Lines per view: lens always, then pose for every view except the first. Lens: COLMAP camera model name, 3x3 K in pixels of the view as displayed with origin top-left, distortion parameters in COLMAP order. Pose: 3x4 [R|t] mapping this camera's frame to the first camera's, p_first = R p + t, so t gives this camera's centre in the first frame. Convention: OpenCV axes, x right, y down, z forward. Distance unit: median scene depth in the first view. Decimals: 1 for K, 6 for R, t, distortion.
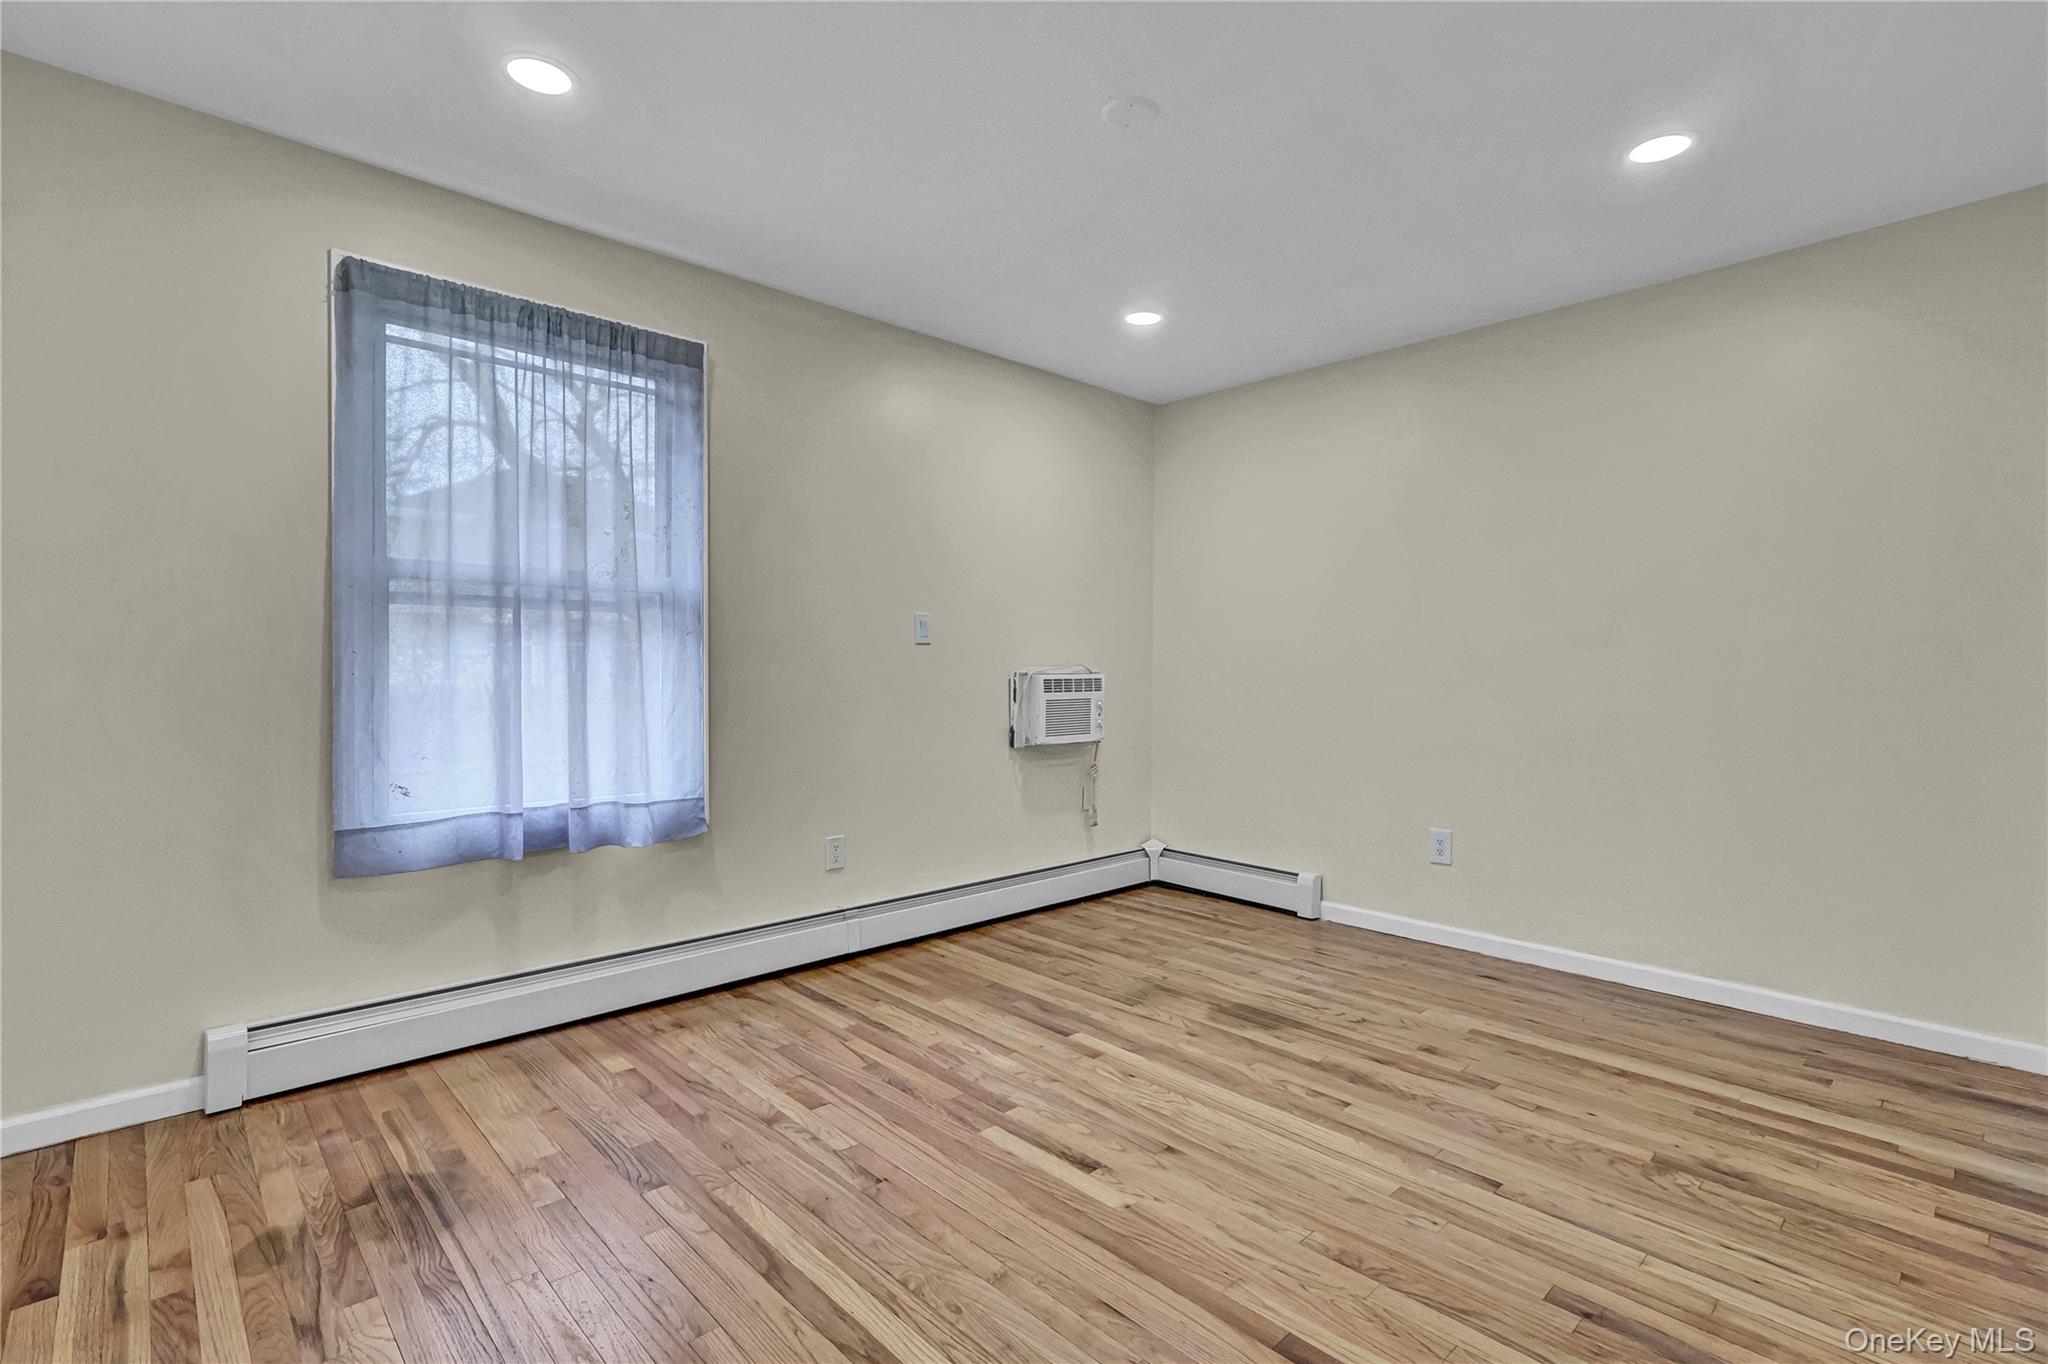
lens RADIAL K [[954.2, 0, 1023.6], [0, 954.2, 672.7], [0, 0, 1]] dist [0.003075, -0.000304]
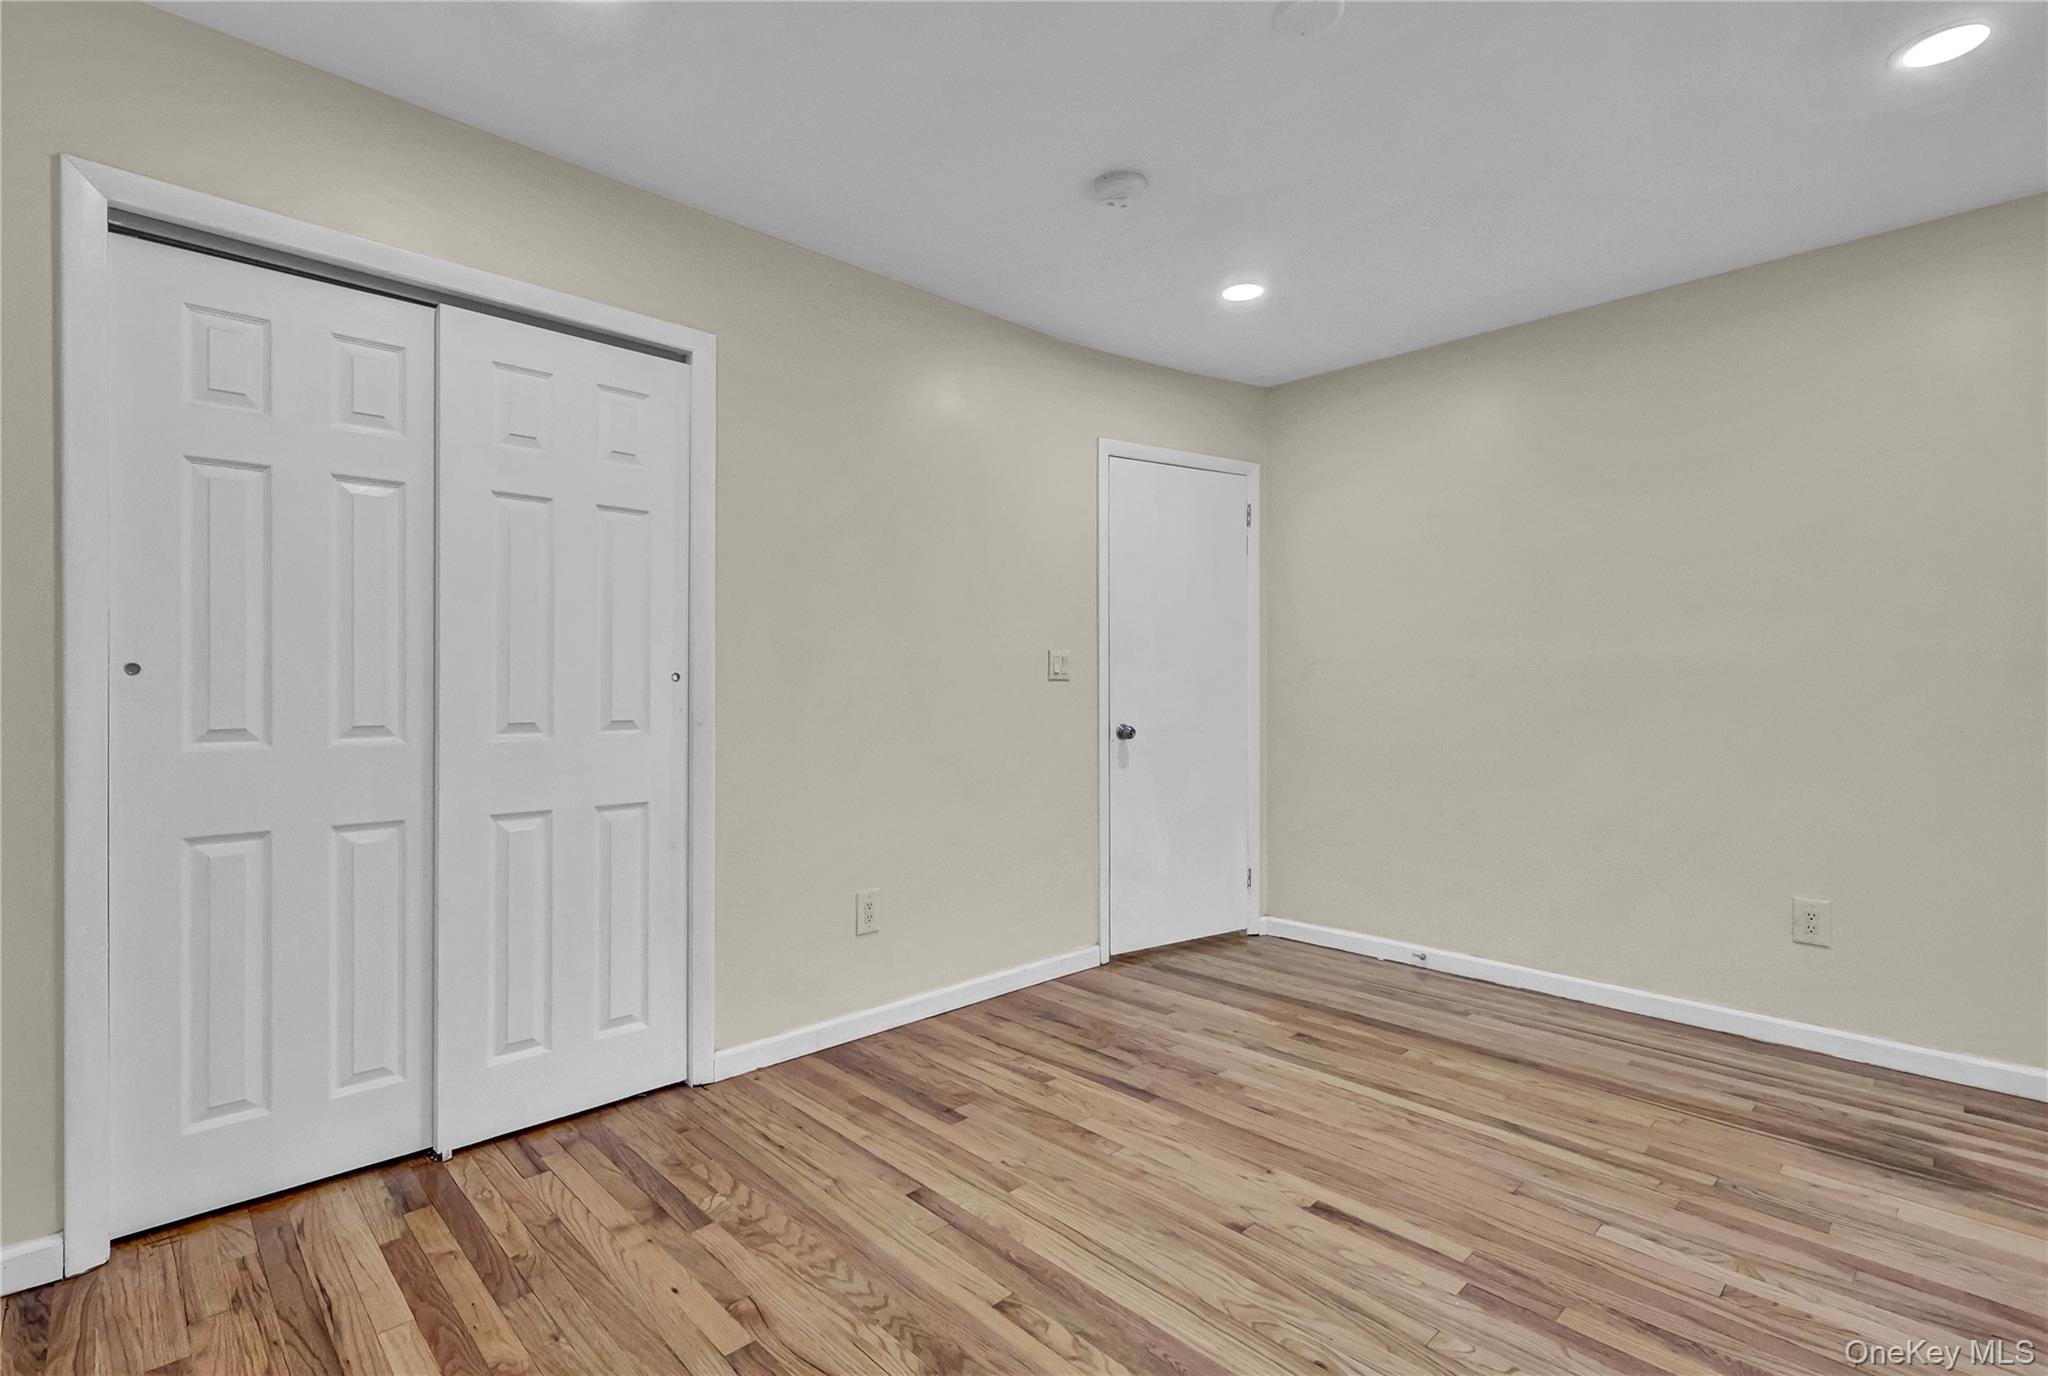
lens RADIAL K [[954.2, 0, 1022.7], [0, 954.2, 688.5], [0, 0, 1]] dist [0.003075, -0.000304]
pose [[-0.999933, -0.010527, -0.004784, 0.380208], [-0.010615, 0.999767, 0.018774, -0.020664], [0.004585, 0.018823, -0.999812, 1.959017]]
